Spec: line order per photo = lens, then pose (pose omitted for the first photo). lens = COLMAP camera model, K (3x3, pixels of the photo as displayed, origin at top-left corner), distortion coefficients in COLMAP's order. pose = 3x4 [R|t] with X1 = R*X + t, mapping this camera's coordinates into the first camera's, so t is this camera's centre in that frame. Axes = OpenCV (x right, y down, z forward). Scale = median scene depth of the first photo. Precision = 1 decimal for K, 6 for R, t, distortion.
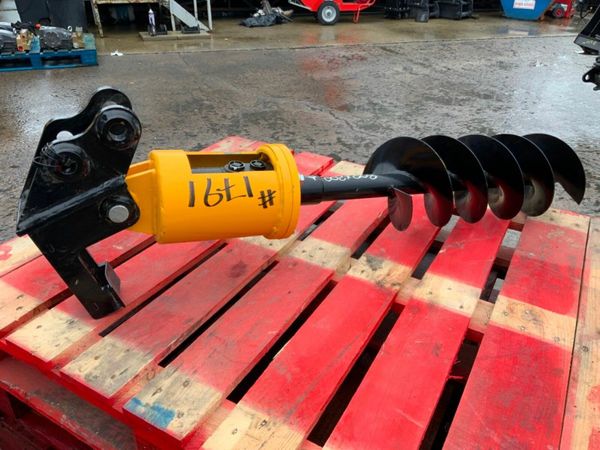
lens RADIAL K [[498.3, 0, 300.0], [0, 498.3, 225.0], [0, 0, 1]] dist [0.071810, -0.150344]
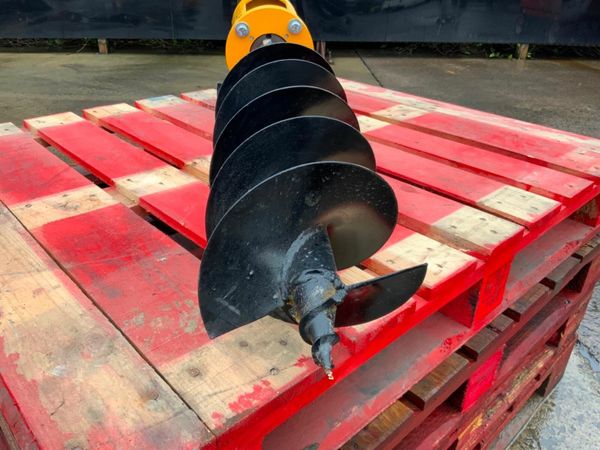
lens RADIAL K [[498.3, 0, 300.0], [0, 498.3, 225.0], [0, 0, 1]] dist [0.071810, -0.150344]
pose [[-0.297573, 0.429274, -0.852745, 1.066004], [-0.494613, 0.694668, 0.522297, -0.426858], [0.816583, 0.577201, 0.005610, 1.308192]]
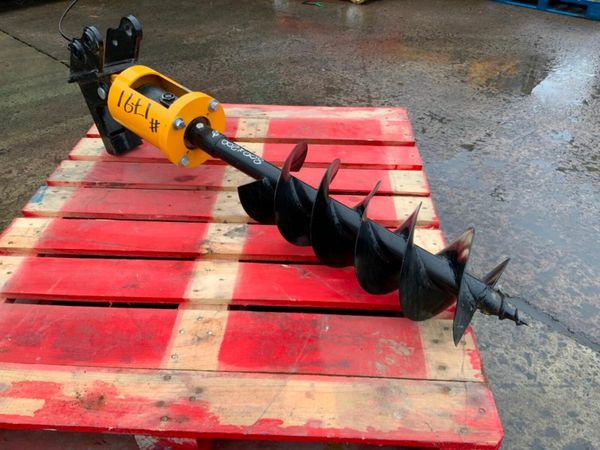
lens RADIAL K [[498.3, 0, 300.0], [0, 498.3, 225.0], [0, 0, 1]] dist [0.071810, -0.150344]
pose [[0.461562, 0.526720, -0.713812, 1.131424], [-0.439430, 0.834746, 0.331814, -0.417895], [0.770625, 0.160517, 0.616743, 0.482126]]
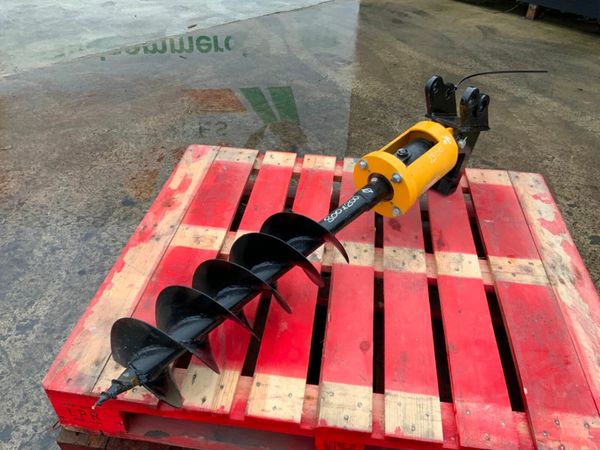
lens RADIAL K [[498.3, 0, 300.0], [0, 498.3, 225.0], [0, 0, 1]] dist [0.071810, -0.150344]
pose [[-0.925850, 0.204373, -0.317858, 0.637928], [-0.214890, 0.407159, 0.887718, -1.223488], [0.310844, 0.890198, -0.333050, 1.531621]]
